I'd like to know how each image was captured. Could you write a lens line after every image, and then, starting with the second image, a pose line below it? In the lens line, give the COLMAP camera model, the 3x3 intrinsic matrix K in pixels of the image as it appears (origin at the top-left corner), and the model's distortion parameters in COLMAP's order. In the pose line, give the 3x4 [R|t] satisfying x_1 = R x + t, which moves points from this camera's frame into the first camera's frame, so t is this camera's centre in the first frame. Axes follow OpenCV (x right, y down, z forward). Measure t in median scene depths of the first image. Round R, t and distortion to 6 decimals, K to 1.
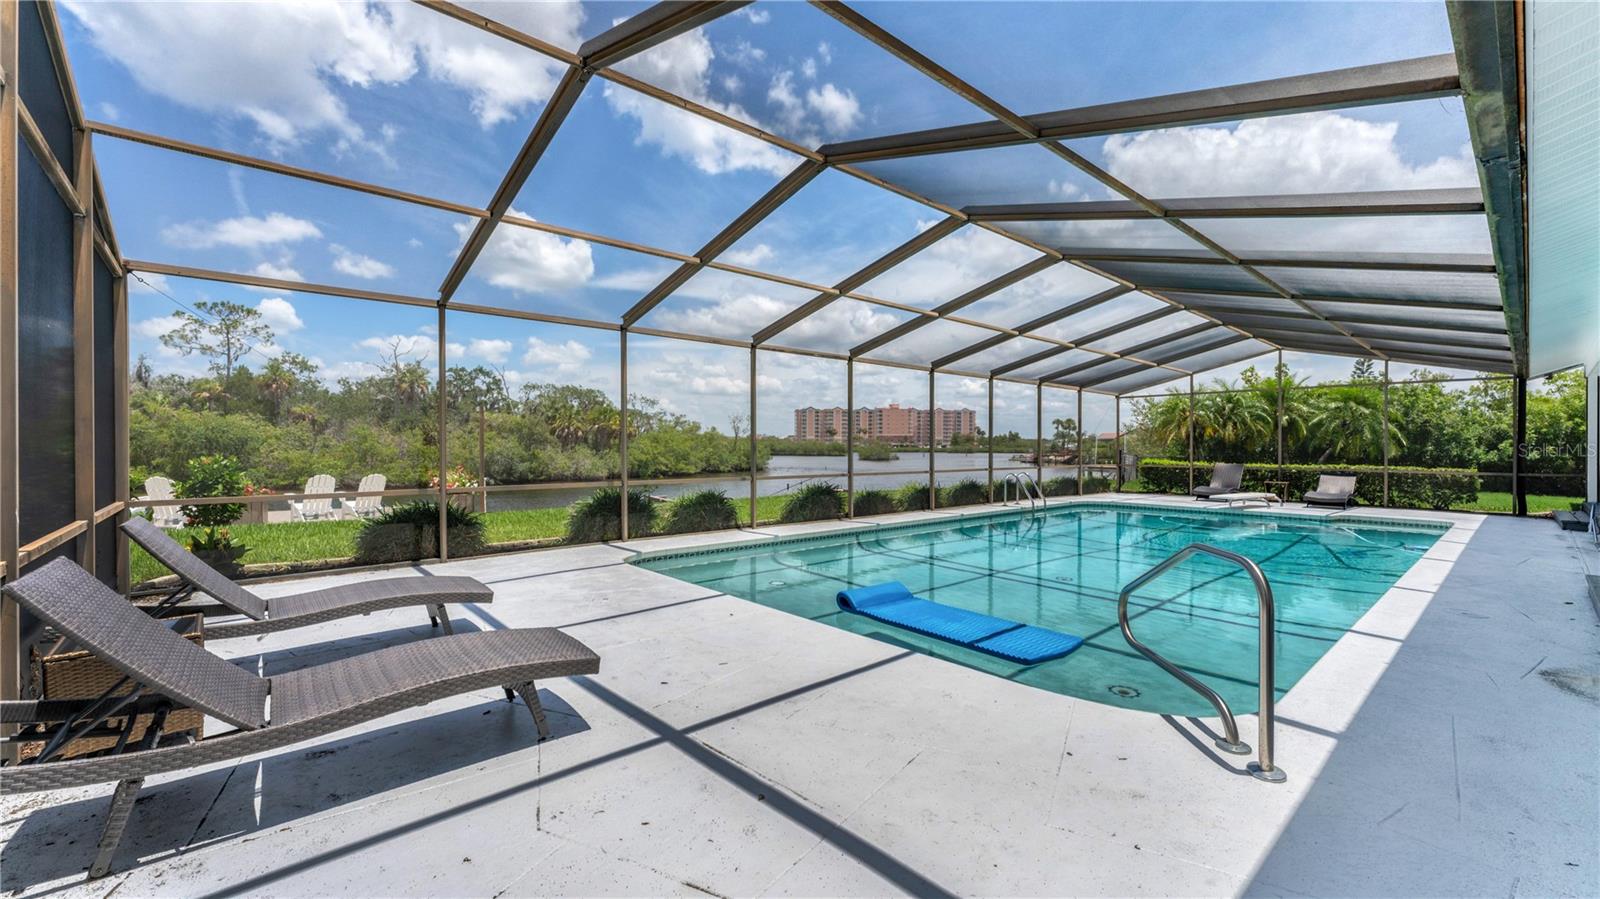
lens RADIAL K [[640.6, 0, 795.0], [0, 640.6, 448.3], [0, 0, 1]] dist [0.003285, -0.000113]
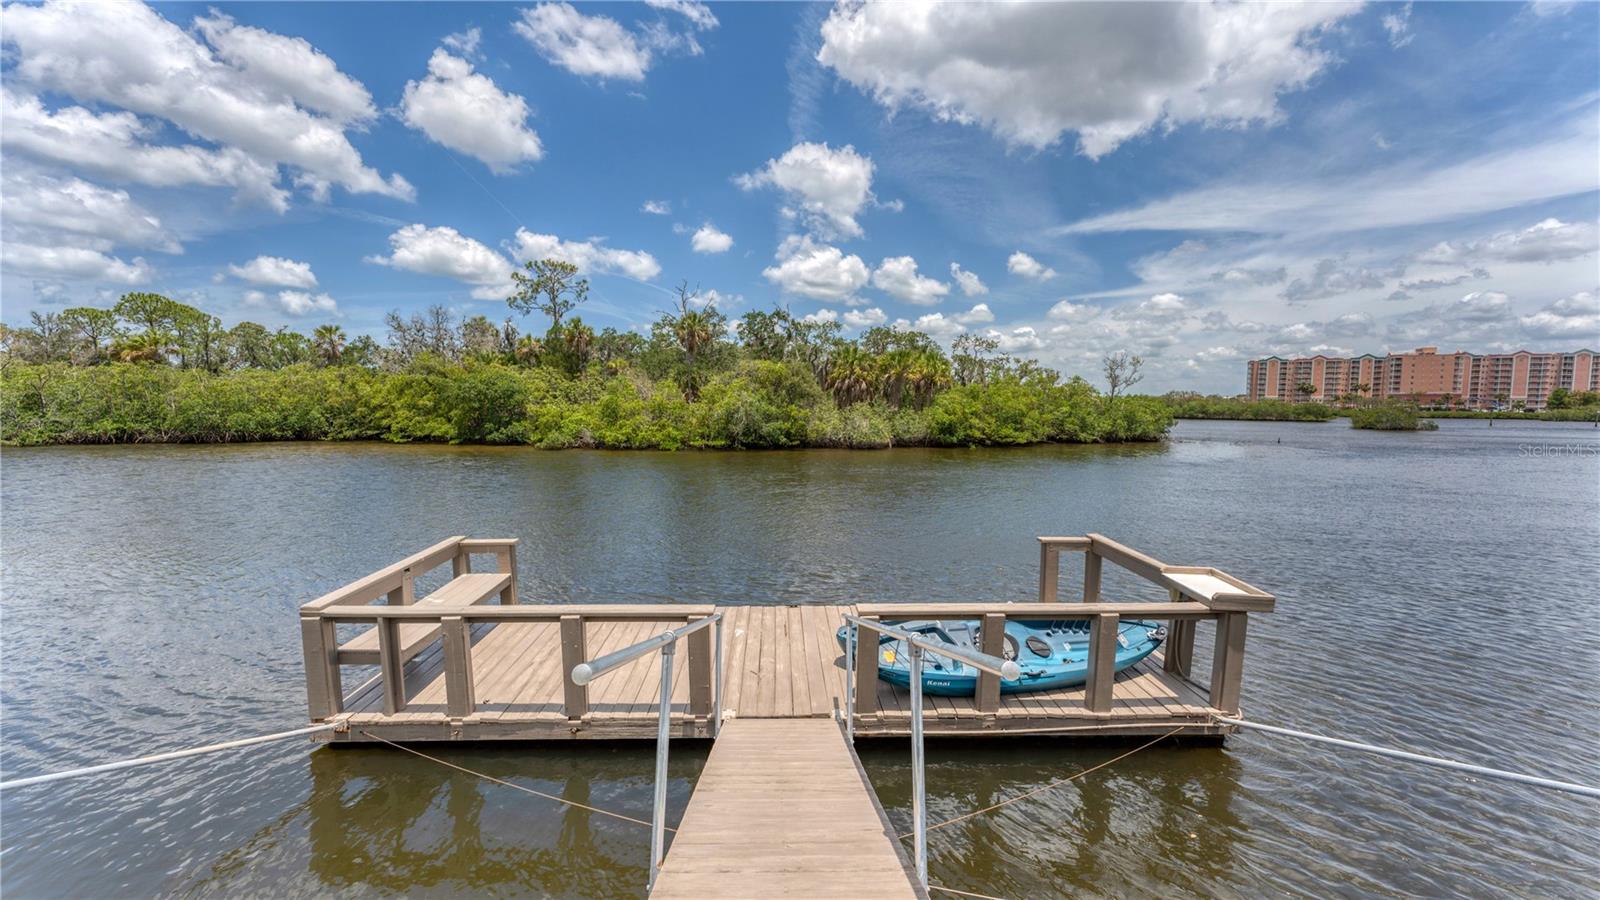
lens RADIAL K [[640.6, 0, 795.0], [0, 640.6, 448.8], [0, 0, 1]] dist [0.003285, -0.000113]
pose [[0.815844, 0.045596, -0.576472, 0.034003], [-0.009708, 0.997826, 0.065184, 0.003082], [0.578191, -0.047584, 0.814513, 0.302216]]
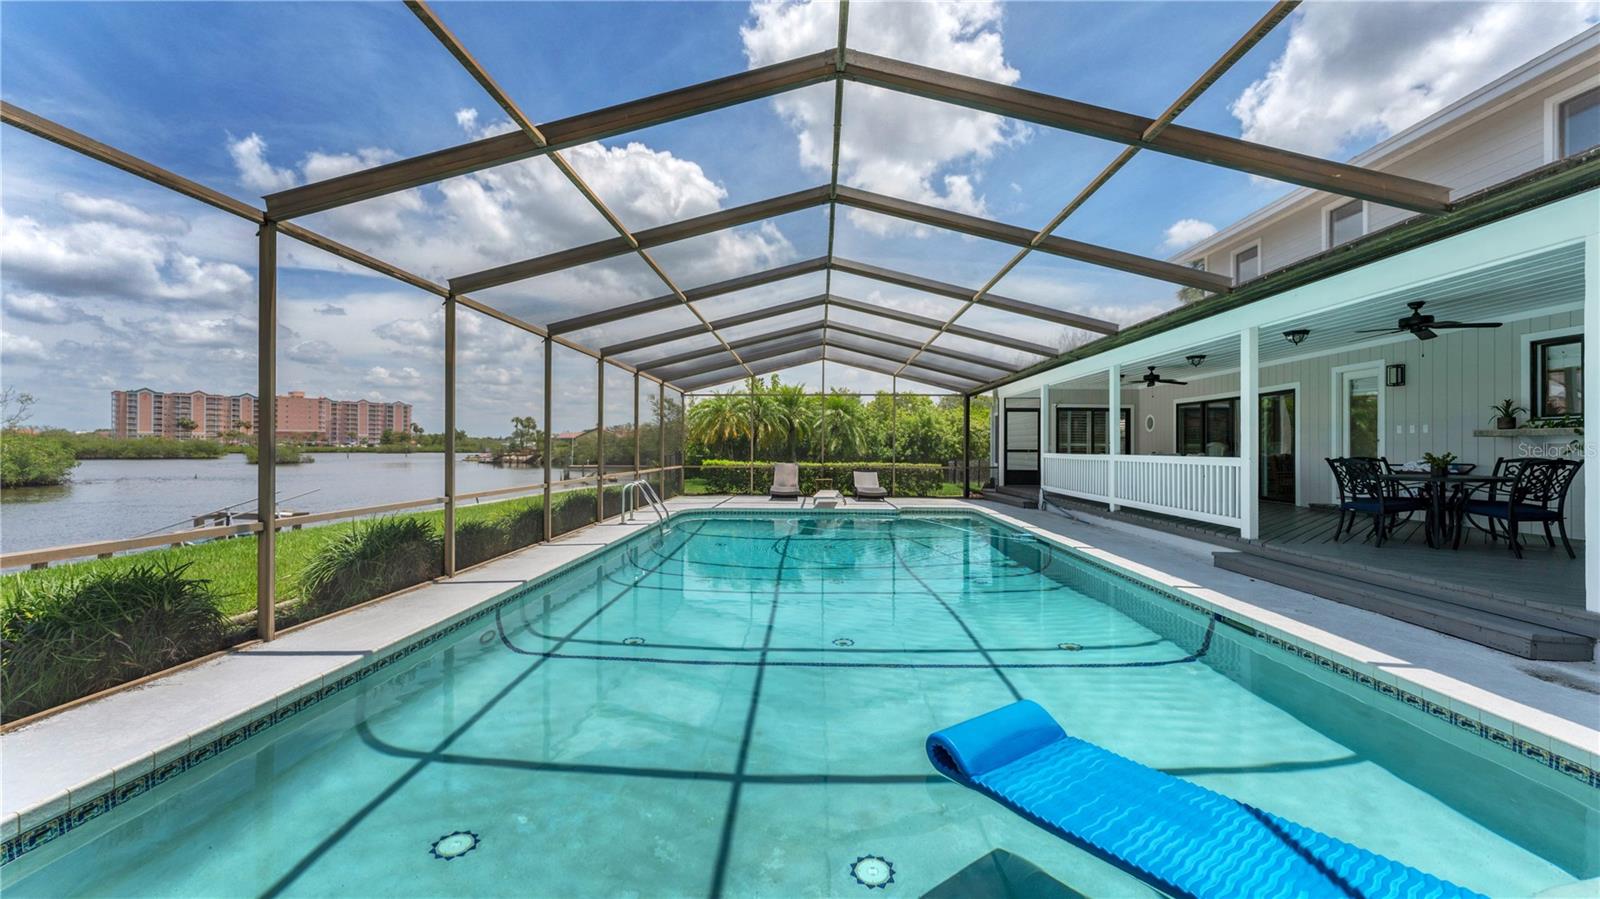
lens RADIAL K [[640.6, 0, 795.0], [0, 640.6, 448.3], [0, 0, 1]] dist [0.003285, -0.000113]
pose [[0.683520, -0.003515, 0.729924, -0.019799], [0.002218, 0.999994, 0.002739, -0.000840], [-0.729929, -0.000253, 0.683523, 0.062582]]
